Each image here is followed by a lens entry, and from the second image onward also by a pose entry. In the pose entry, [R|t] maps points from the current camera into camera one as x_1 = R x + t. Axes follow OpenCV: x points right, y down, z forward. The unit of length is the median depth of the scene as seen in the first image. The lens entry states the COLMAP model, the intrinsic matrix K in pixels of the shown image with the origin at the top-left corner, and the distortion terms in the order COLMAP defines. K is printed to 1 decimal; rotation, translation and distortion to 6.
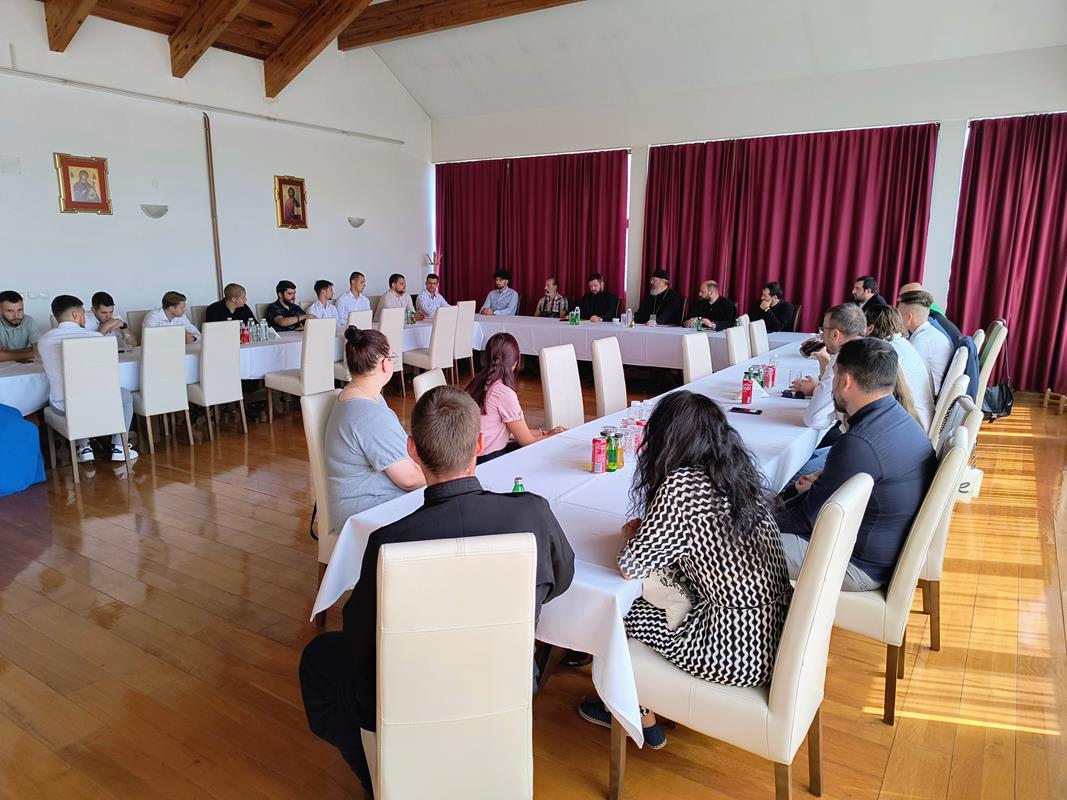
lens RADIAL K [[702.9, 0, 532.9], [0, 702.9, 399.6], [0, 0, 1]] dist [0.004096, -0.009936]
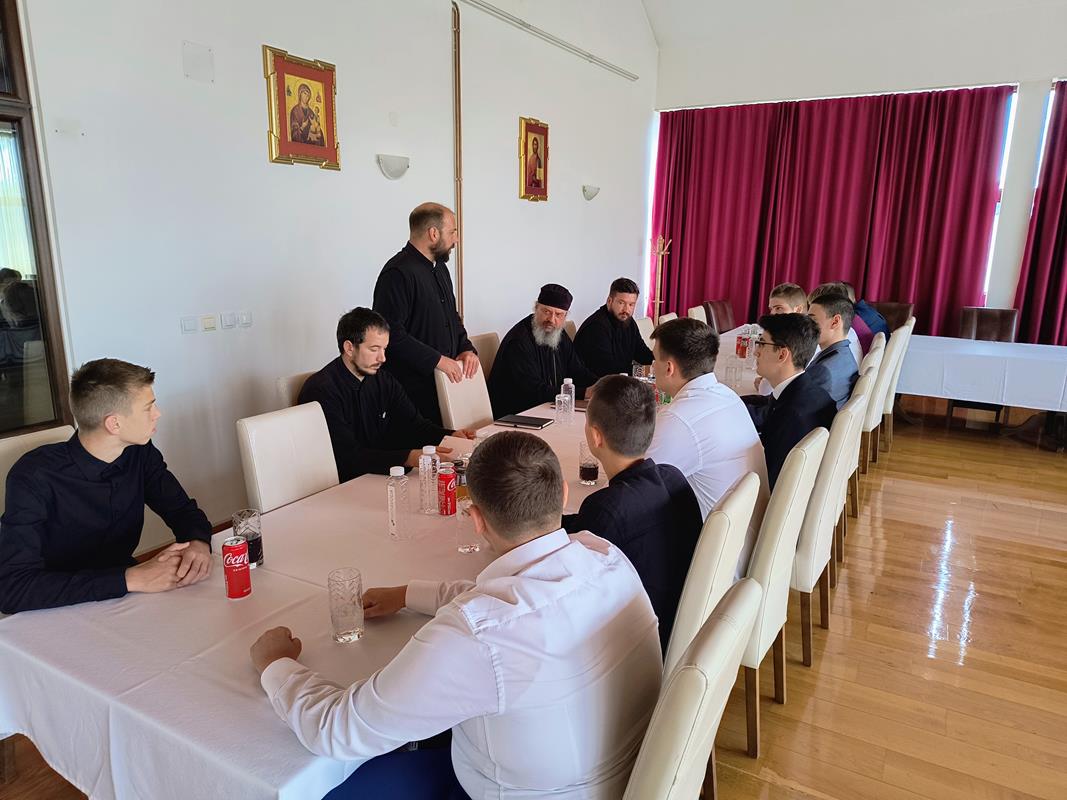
lens RADIAL K [[702.9, 0, 534.5], [0, 702.9, 398.5], [0, 0, 1]] dist [0.004096, -0.009936]
pose [[0.998442, -0.015796, 0.053510, -0.454385], [0.014755, 0.999695, 0.019783, -0.087834], [-0.053806, -0.018963, 0.998371, 0.414757]]
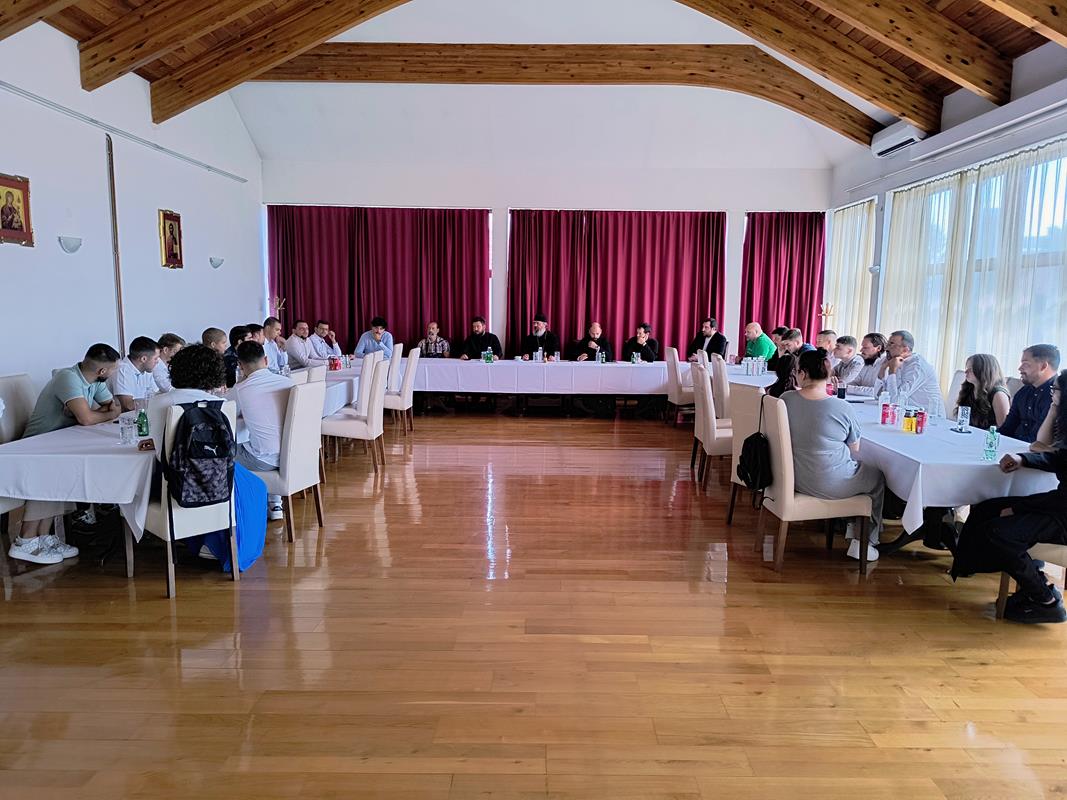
lens RADIAL K [[702.9, 0, 535.6], [0, 702.9, 406.3], [0, 0, 1]] dist [0.004096, -0.009936]
pose [[0.845943, -0.070208, 0.528632, -0.522502], [0.098983, 0.994742, -0.026285, -0.001059], [-0.524007, 0.074561, 0.848444, 0.020274]]
